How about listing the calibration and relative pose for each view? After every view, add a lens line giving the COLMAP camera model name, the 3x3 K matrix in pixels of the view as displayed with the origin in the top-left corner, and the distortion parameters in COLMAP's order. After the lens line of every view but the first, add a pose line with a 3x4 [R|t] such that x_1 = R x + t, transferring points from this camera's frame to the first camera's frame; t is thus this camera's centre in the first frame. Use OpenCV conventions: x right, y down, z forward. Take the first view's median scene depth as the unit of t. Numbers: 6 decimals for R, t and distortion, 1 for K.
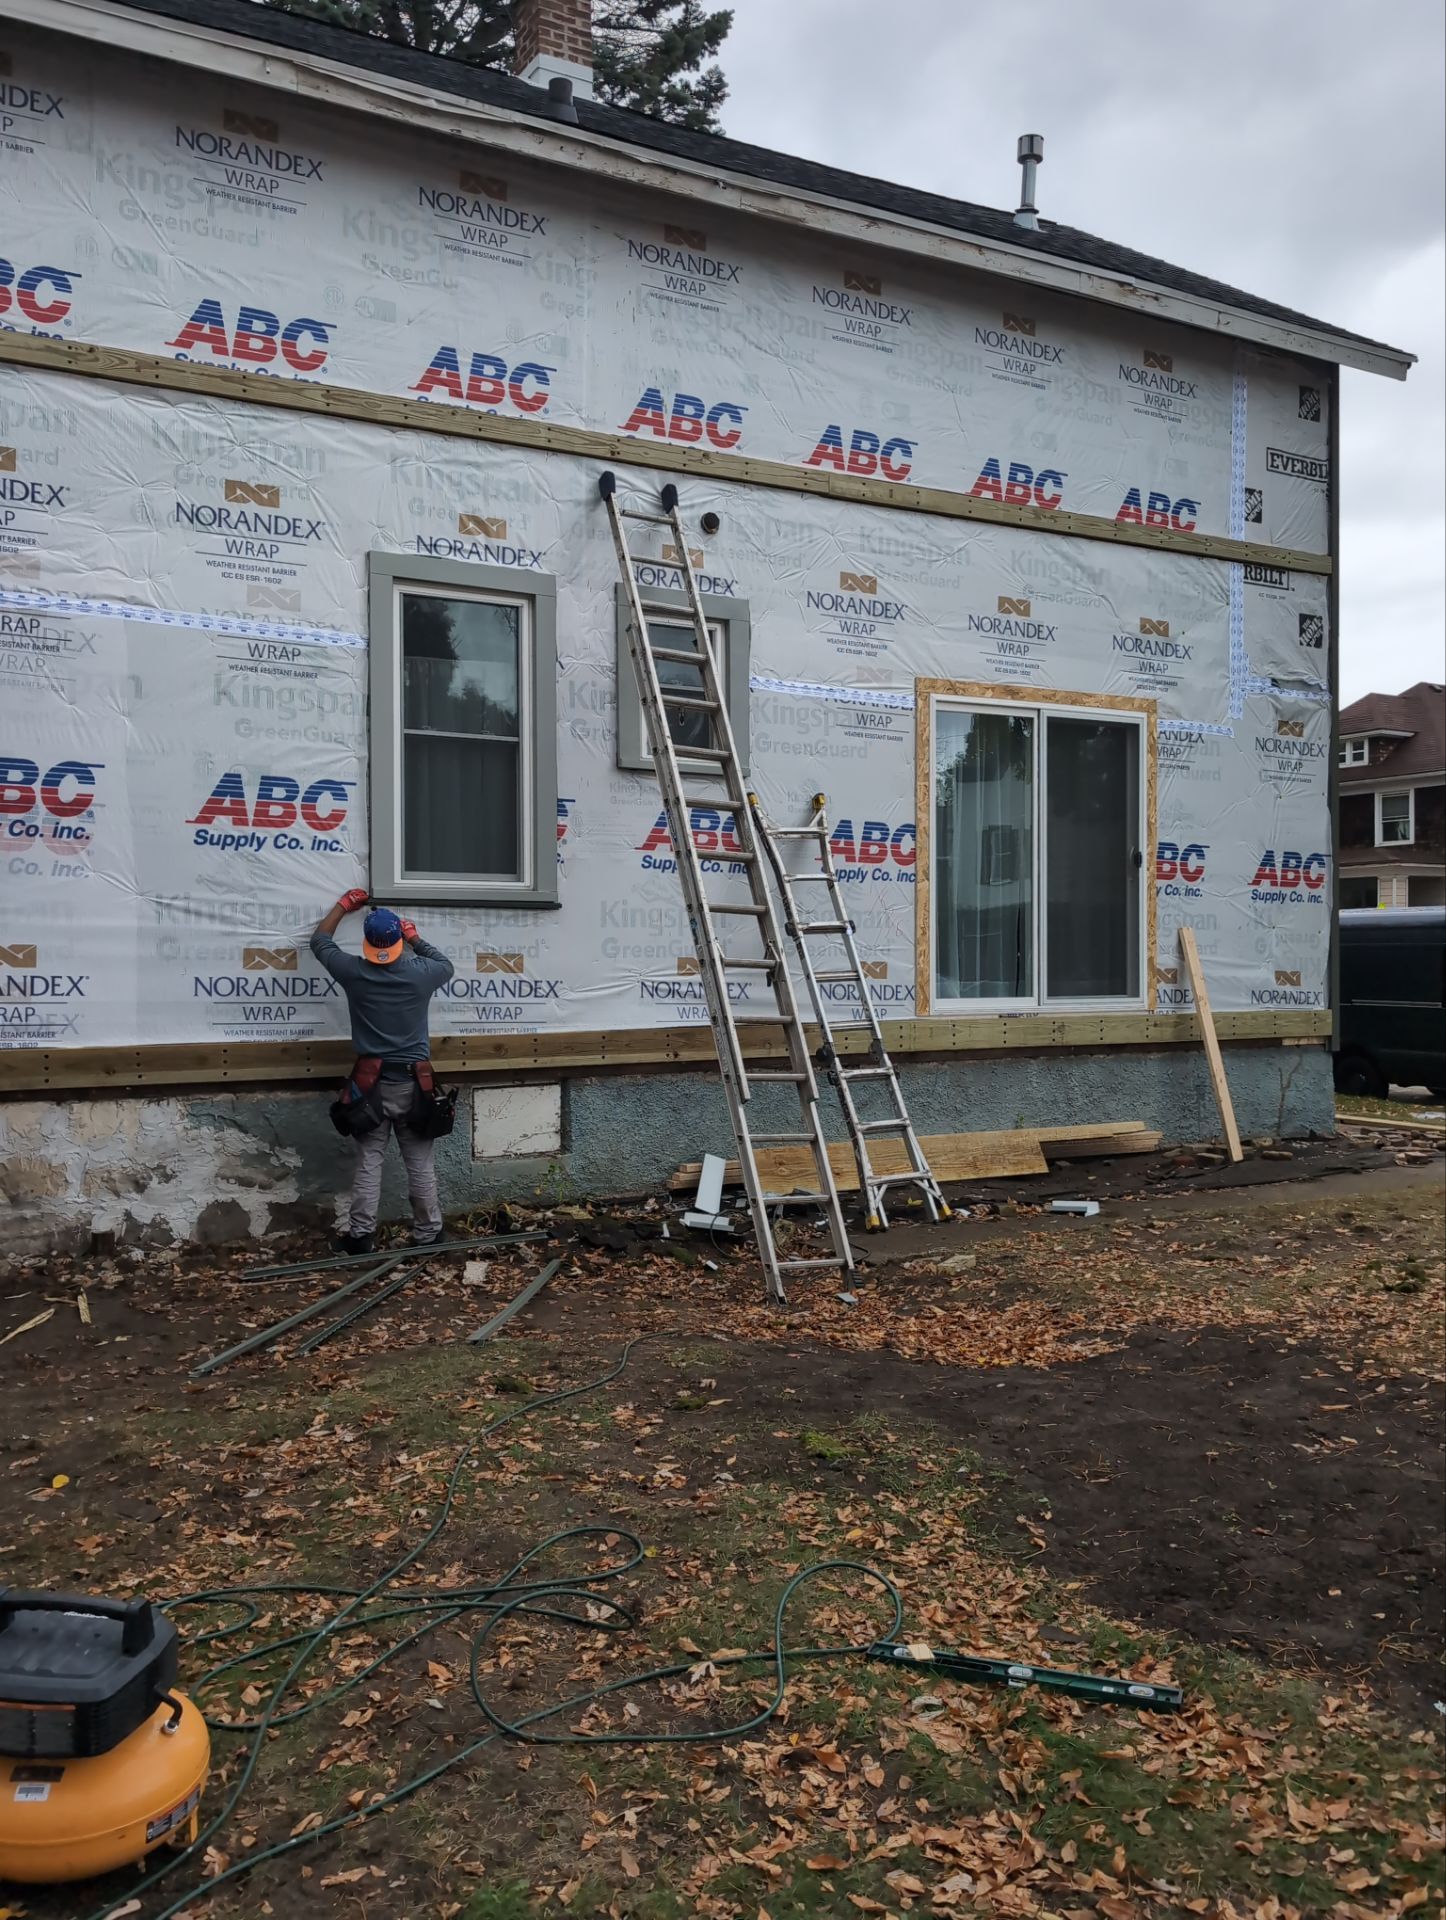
lens RADIAL K [[1349.7, 0, 711.2], [0, 1349.7, 968.3], [0, 0, 1]] dist [0.054676, -0.072574]
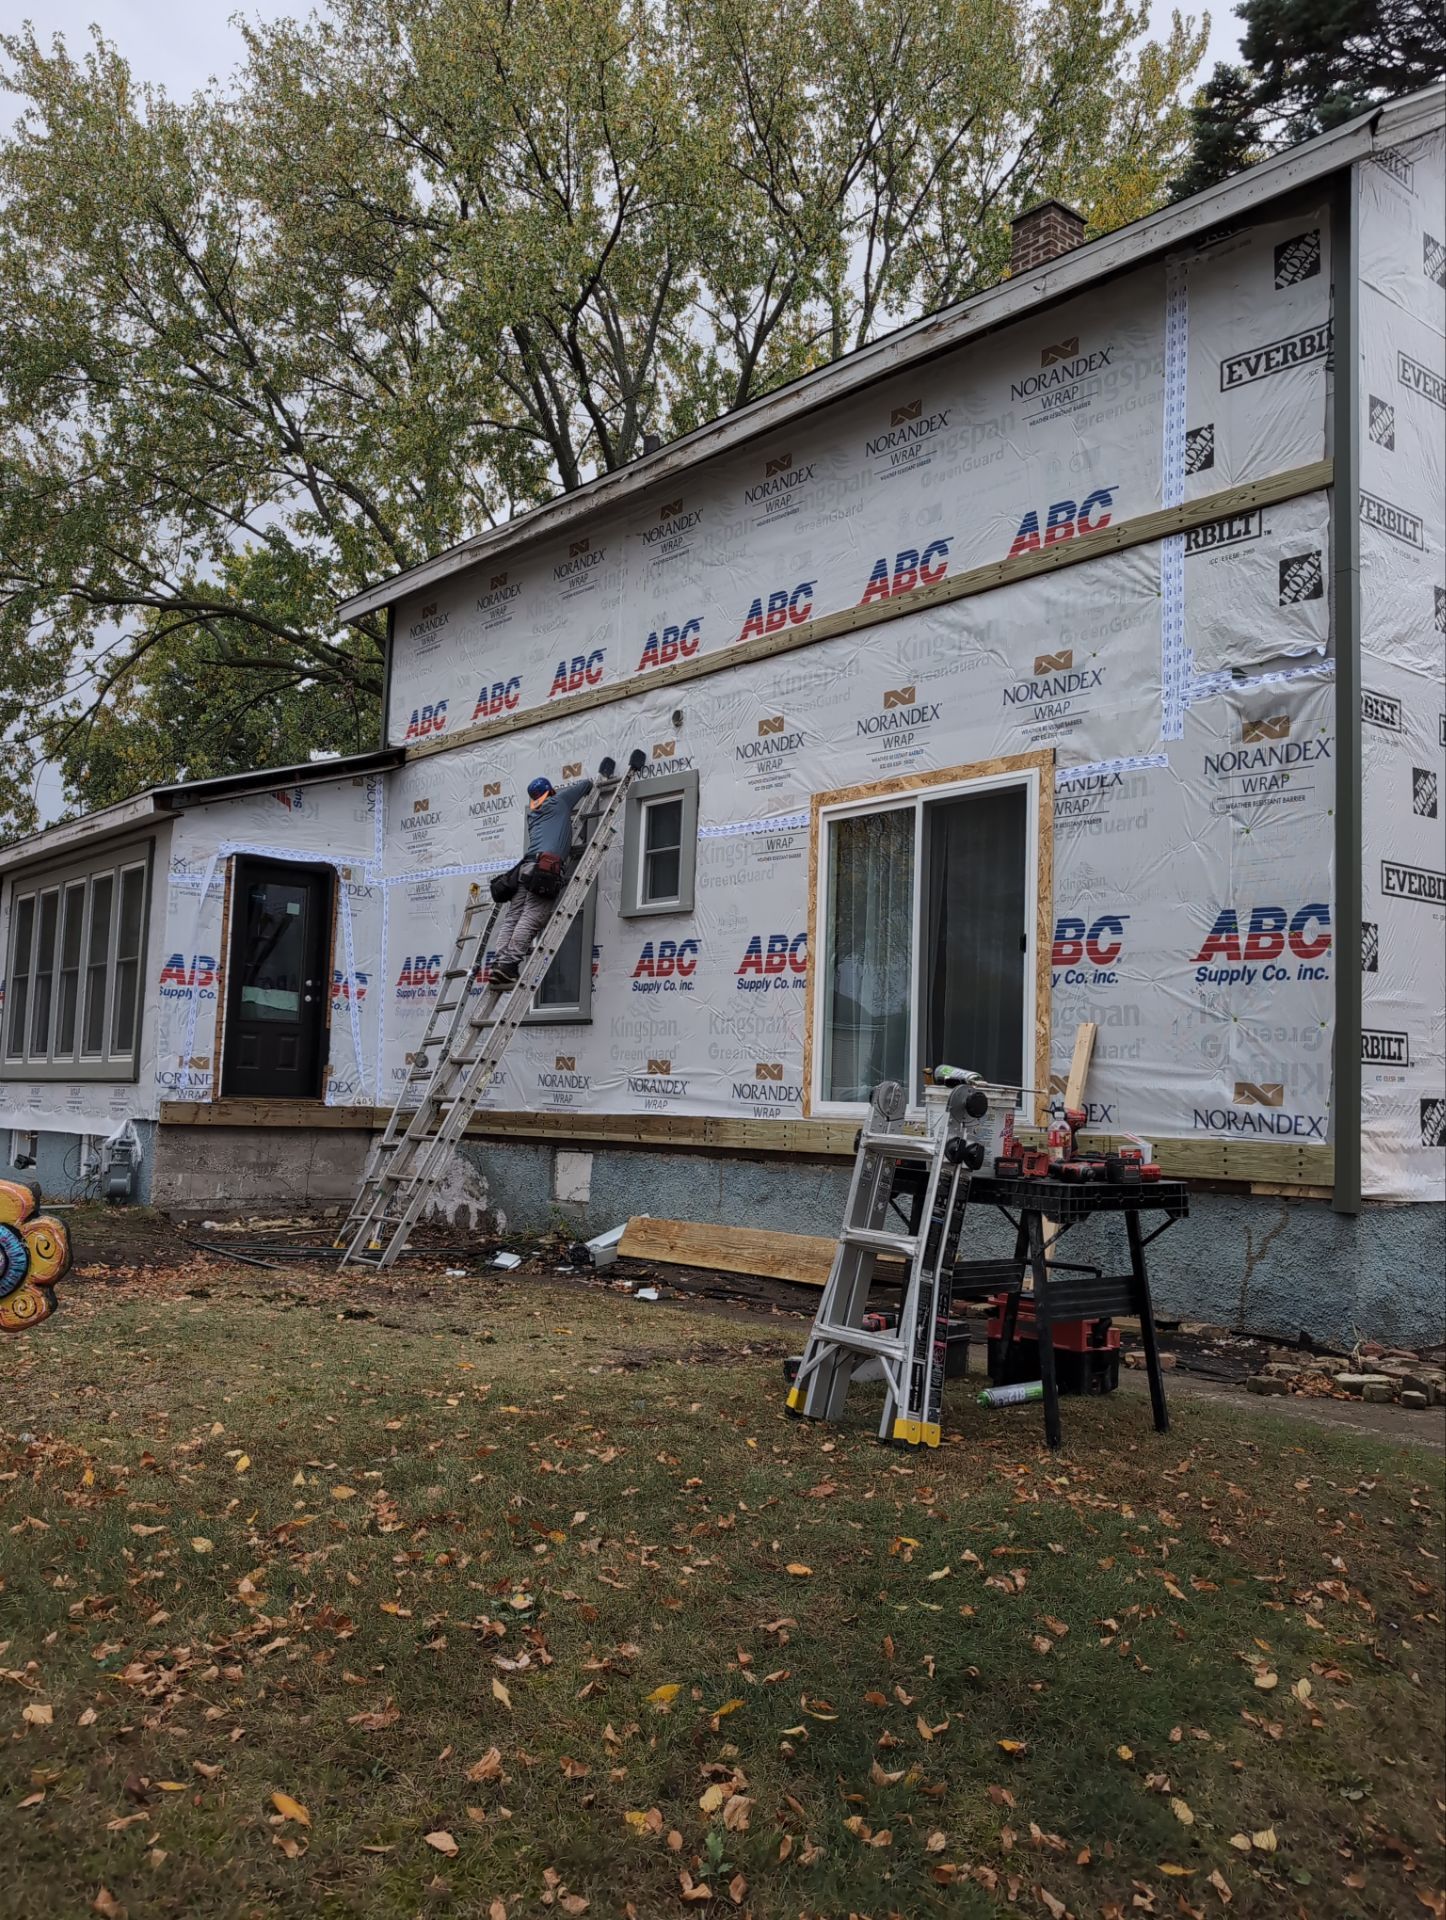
lens RADIAL K [[1541.3, 0, 711.6], [0, 1541.3, 947.7], [0, 0, 1]] dist [0.177183, -0.348820]
pose [[0.265666, -0.083422, -0.960449, 1.156950], [-0.036559, 0.994661, -0.096506, 0.021051], [0.963372, 0.060751, 0.261197, 0.555896]]
